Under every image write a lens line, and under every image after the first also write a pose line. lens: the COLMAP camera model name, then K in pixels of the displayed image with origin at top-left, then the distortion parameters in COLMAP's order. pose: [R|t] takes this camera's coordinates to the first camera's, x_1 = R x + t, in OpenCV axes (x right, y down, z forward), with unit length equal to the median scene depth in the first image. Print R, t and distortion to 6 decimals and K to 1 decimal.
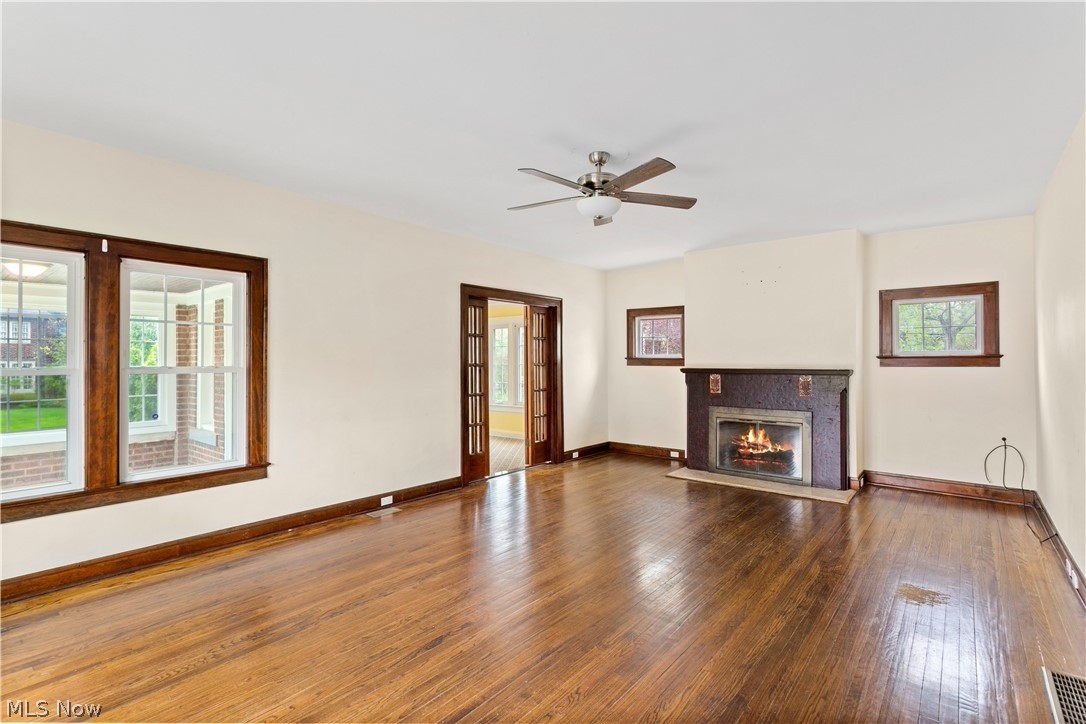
lens RADIAL K [[512.9, 0, 547.3], [0, 512.9, 359.1], [0, 0, 1]] dist [0.000766, 0.000152]
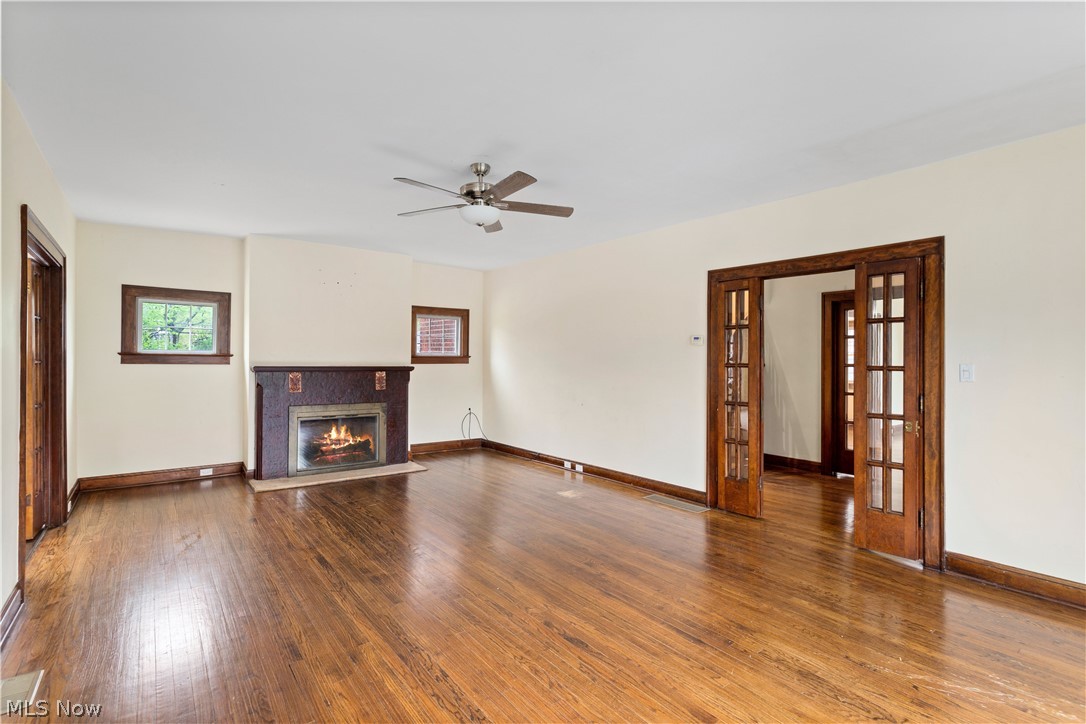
lens RADIAL K [[512.9, 0, 547.3], [0, 512.9, 359.1], [0, 0, 1]] dist [0.000766, 0.000152]
pose [[0.229124, 0.006359, 0.973376, -0.518552], [-0.008178, 0.999956, -0.004607, 0.005375], [-0.973363, -0.006905, 0.229166, 0.360217]]
